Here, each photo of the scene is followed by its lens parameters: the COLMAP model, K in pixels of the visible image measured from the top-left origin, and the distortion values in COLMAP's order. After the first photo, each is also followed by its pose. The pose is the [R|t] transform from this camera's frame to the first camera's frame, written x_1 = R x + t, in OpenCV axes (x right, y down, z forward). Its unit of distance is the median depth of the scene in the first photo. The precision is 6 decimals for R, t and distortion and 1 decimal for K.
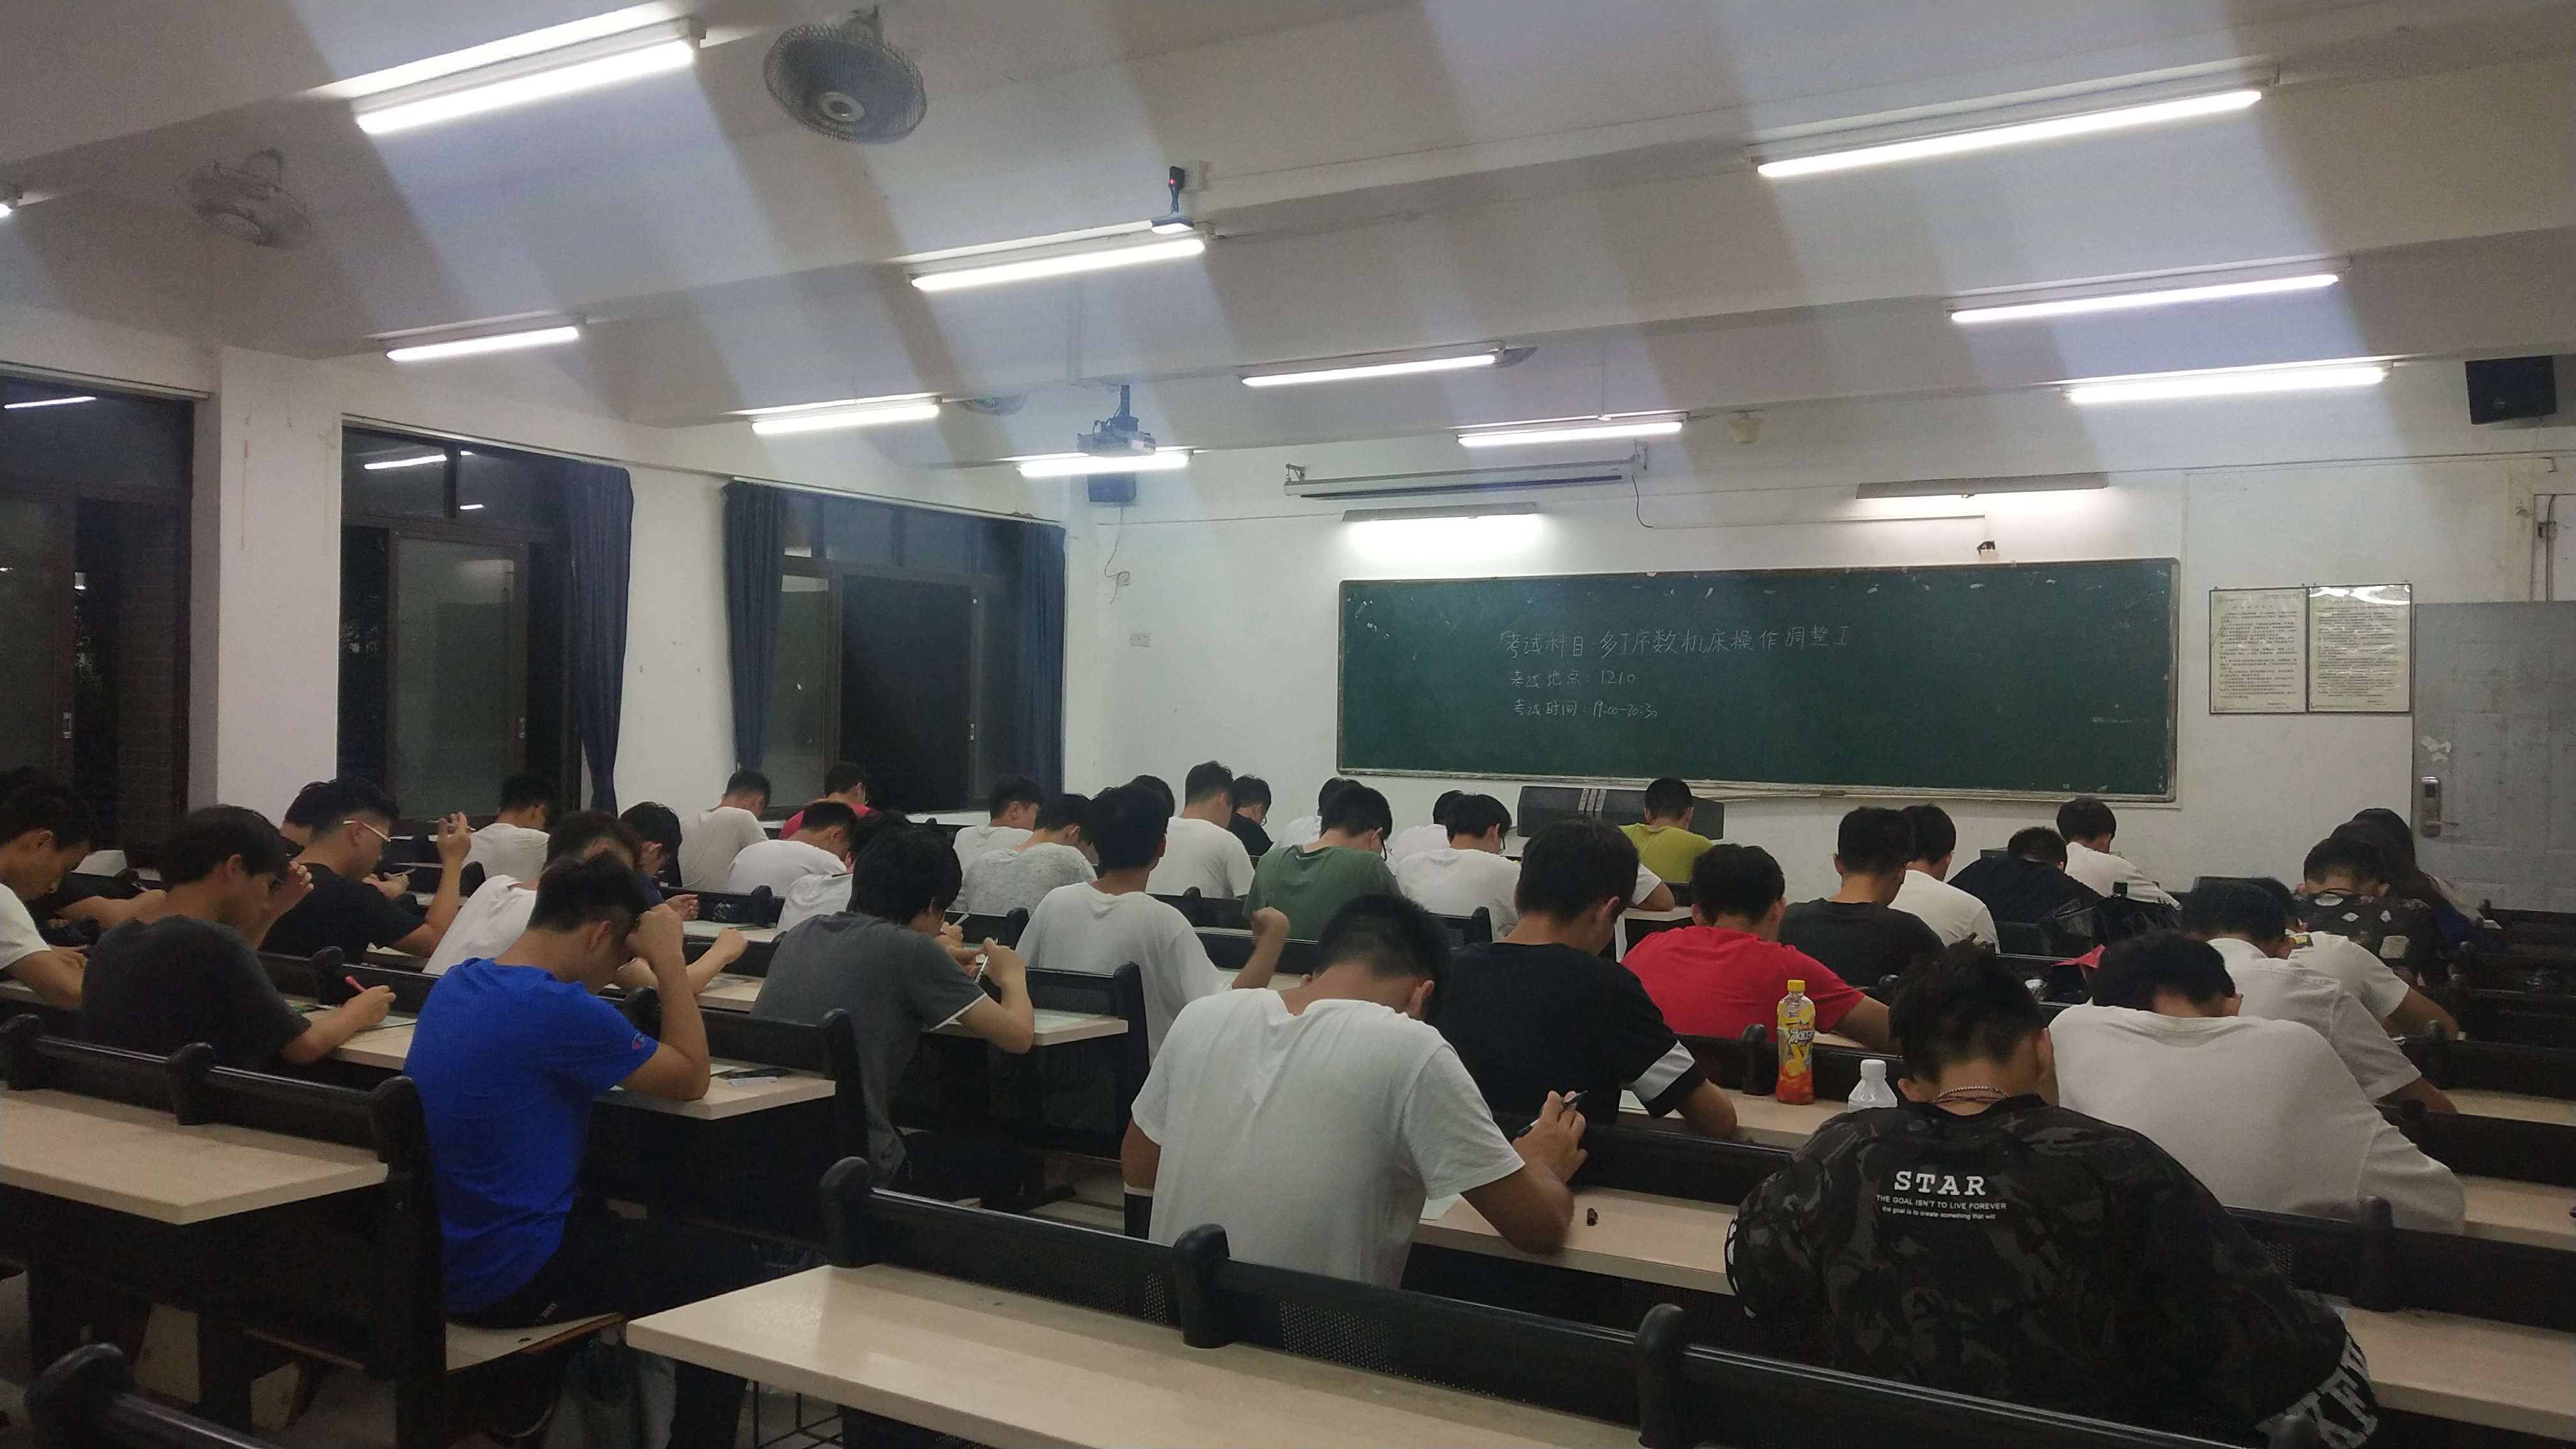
lens RADIAL K [[2064.0, 0, 1288.0], [0, 2064.0, 724.5], [0, 0, 1]] dist [0.003698, 0.053067]
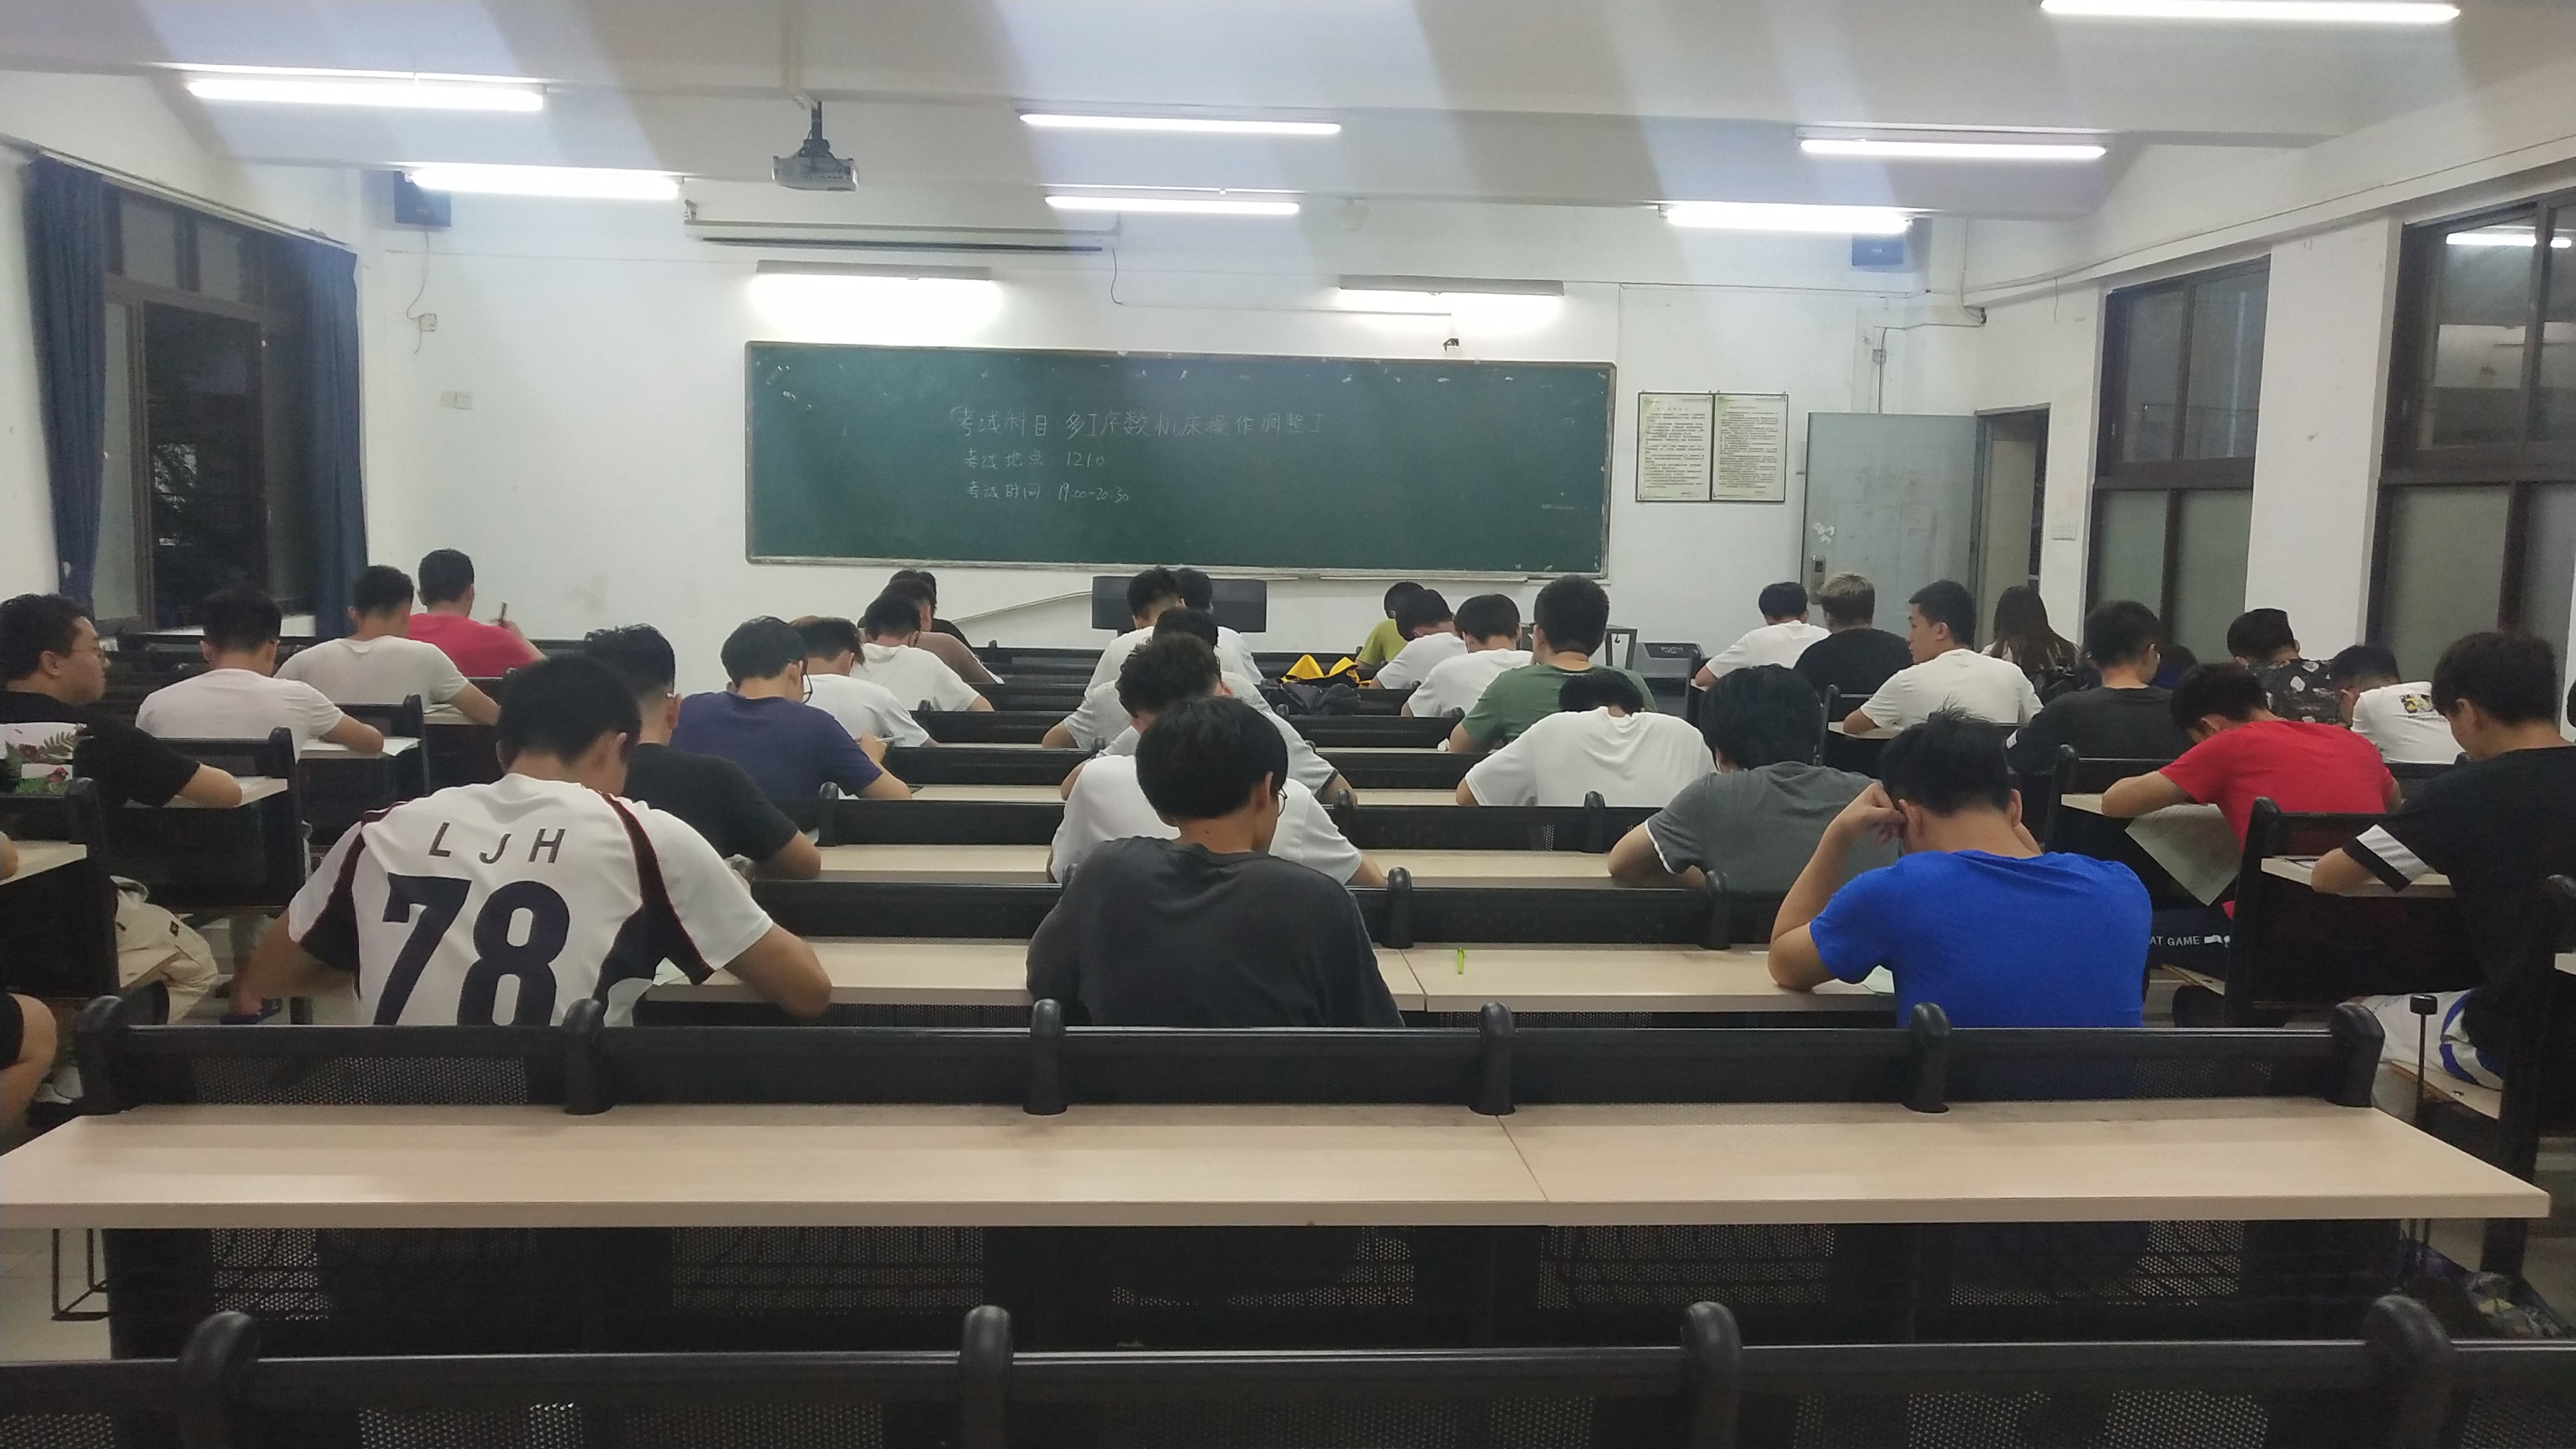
lens RADIAL K [[2064.0, 0, 1288.0], [0, 2064.0, 724.5], [0, 0, 1]] dist [0.003698, 0.053067]
pose [[0.799209, -0.063347, 0.597706, -0.383866], [-0.005215, 0.993662, 0.112284, -0.009368], [-0.601031, -0.092856, 0.793813, 0.181413]]
